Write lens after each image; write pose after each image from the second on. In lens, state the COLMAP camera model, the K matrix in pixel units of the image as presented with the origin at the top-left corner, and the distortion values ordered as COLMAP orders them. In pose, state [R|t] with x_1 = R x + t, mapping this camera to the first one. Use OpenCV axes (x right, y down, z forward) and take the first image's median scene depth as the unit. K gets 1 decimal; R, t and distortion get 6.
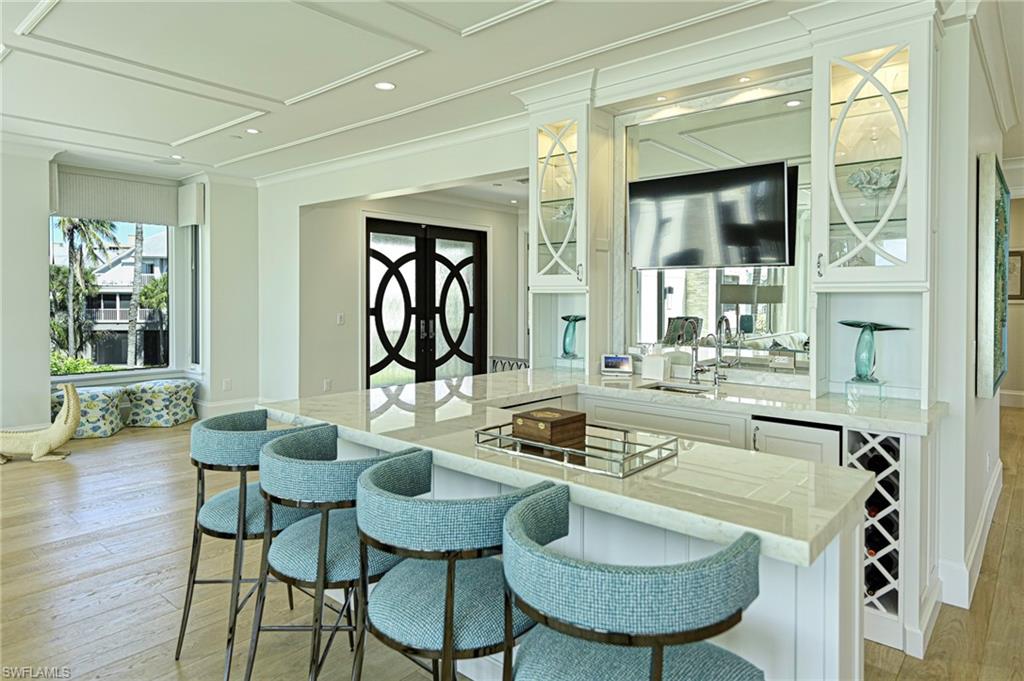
lens RADIAL K [[609.5, 0, 531.4], [0, 609.5, 304.6], [0, 0, 1]] dist [-0.001870, -0.001291]
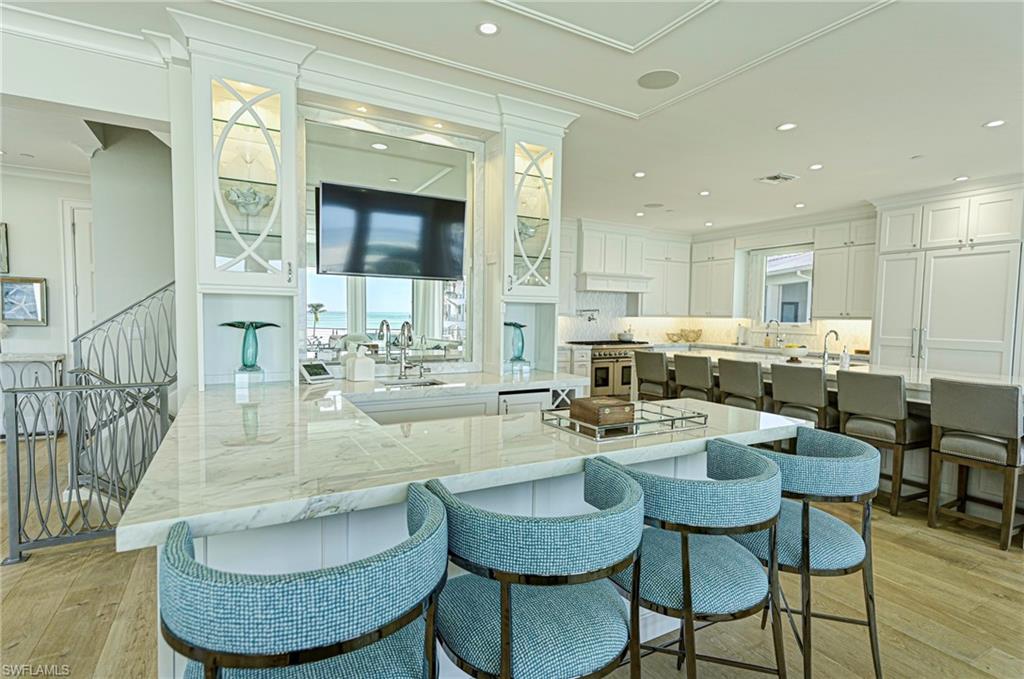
lens RADIAL K [[517.1, 0, 538.7], [0, 517.1, 340.3], [0, 0, 1]] dist [0.049655, -0.000263]
pose [[0.319078, -0.060008, 0.945827, -0.783920], [0.006731, 0.998112, 0.061054, -0.006360], [-0.947704, -0.013115, 0.318880, 0.628580]]
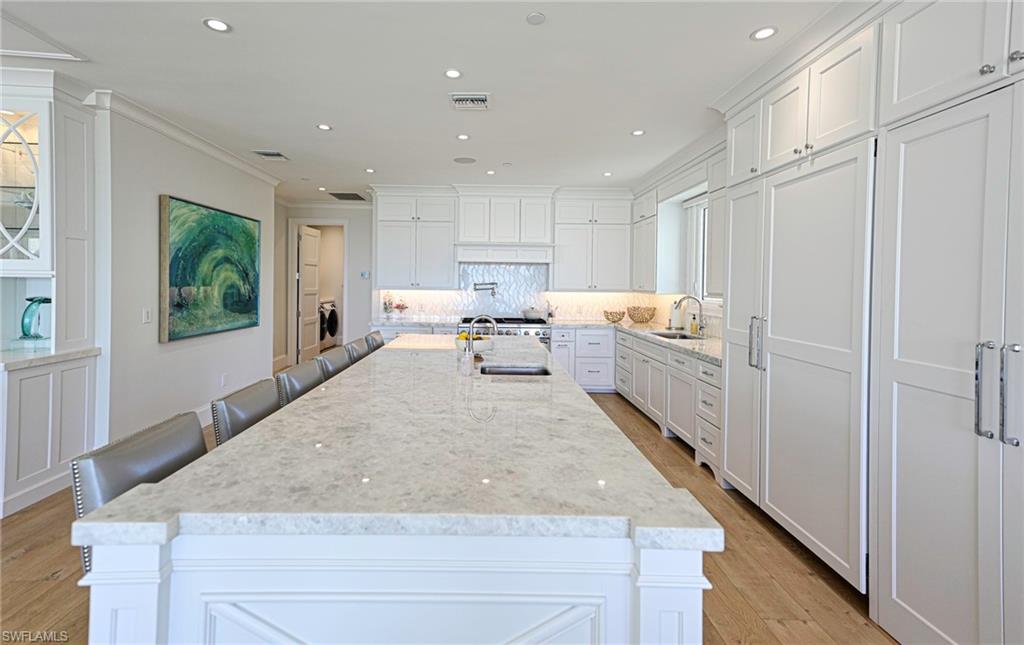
lens RADIAL K [[455.9, 0, 508.5], [0, 455.9, 283.5], [0, 0, 1]] dist [-0.000060, 0.000382]
pose [[0.745220, -0.008567, 0.666764, 0.137560], [0.012004, 0.999928, -0.000569, 0.002330], [-0.666711, 0.008428, 0.745269, -0.119168]]
